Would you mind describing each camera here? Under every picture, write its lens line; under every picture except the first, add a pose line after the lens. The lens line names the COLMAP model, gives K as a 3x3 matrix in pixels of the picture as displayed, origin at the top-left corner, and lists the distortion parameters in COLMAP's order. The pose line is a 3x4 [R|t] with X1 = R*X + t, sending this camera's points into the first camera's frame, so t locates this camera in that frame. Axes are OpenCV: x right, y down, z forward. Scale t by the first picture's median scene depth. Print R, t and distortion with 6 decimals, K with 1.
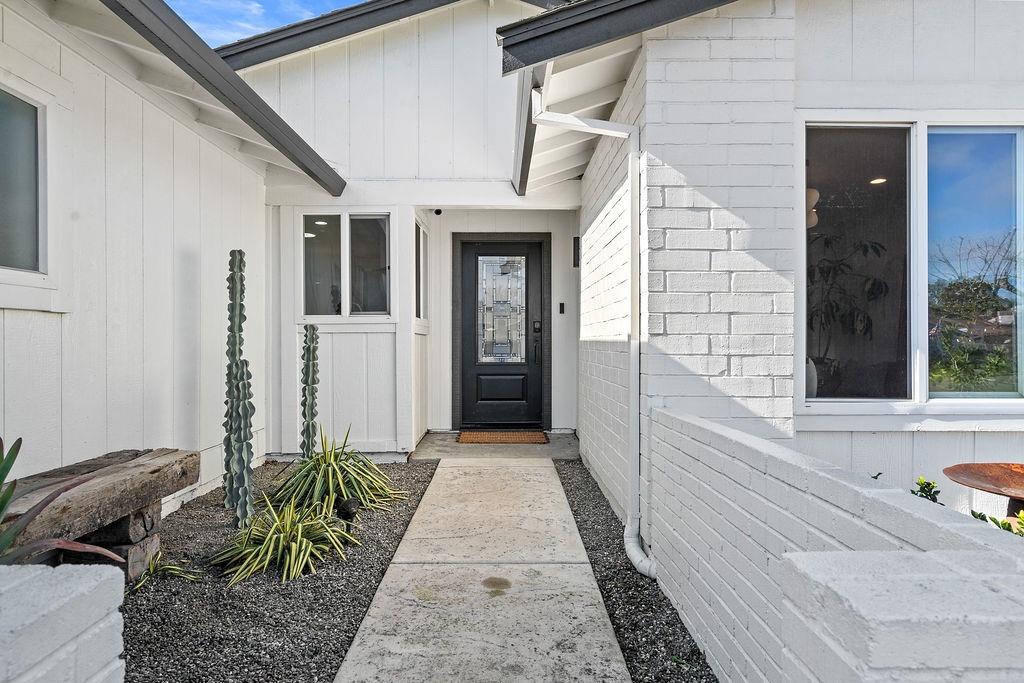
lens RADIAL K [[558.8, 0, 511.9], [0, 558.8, 337.5], [0, 0, 1]] dist [-0.000703, -0.000100]
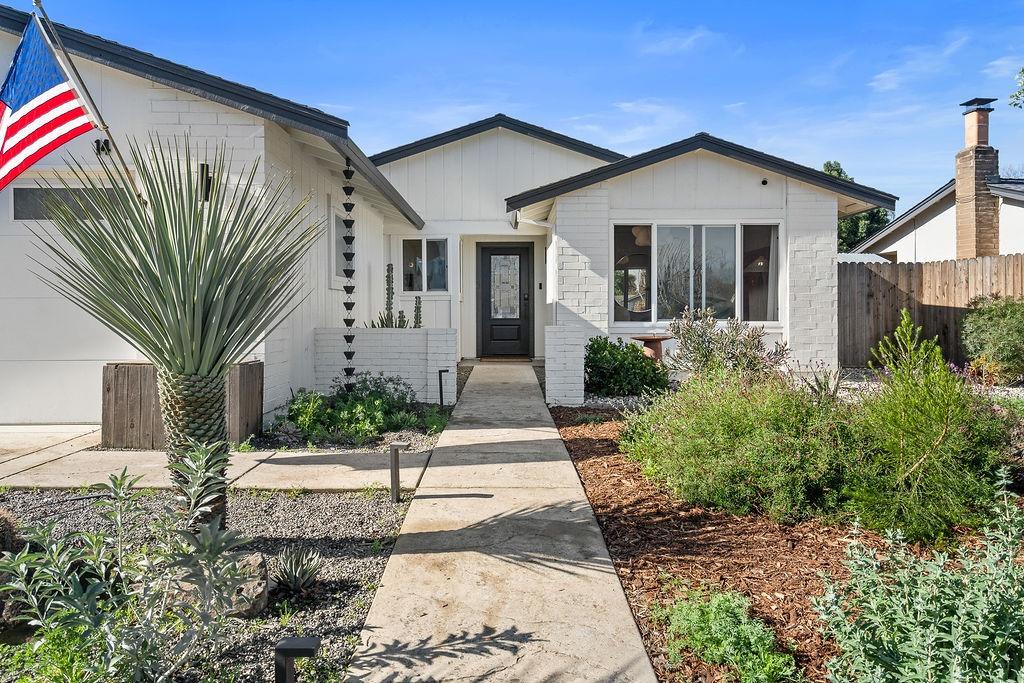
lens RADIAL K [[729.6, 0, 511.4], [0, 729.6, 341.2], [0, 0, 1]] dist [0.012975, 0.001743]
pose [[0.999977, -0.004128, -0.005412, 0.014301], [0.004332, 0.999264, 0.038104, 0.036739], [0.005251, -0.038126, 0.999259, -1.507800]]
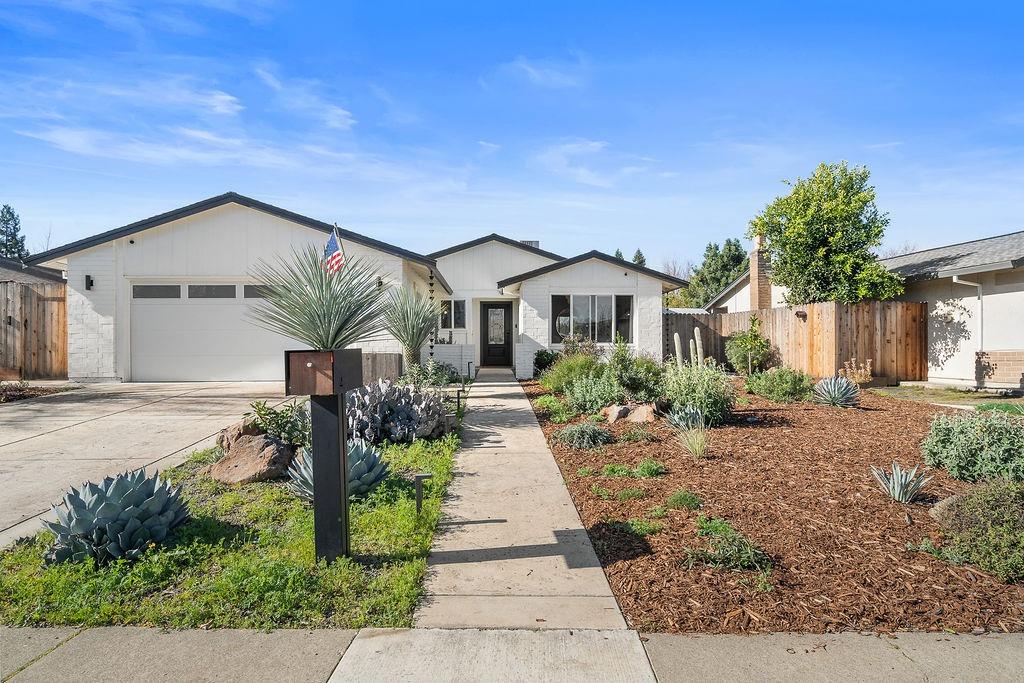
lens RADIAL K [[584.2, 0, 513.4], [0, 584.2, 343.9], [0, 0, 1]] dist [-0.001254, -0.000033]
pose [[0.999814, -0.002846, 0.019058, 0.015824], [0.003018, 0.999955, -0.009008, 0.091930], [-0.019032, 0.009064, 0.999778, -2.695037]]
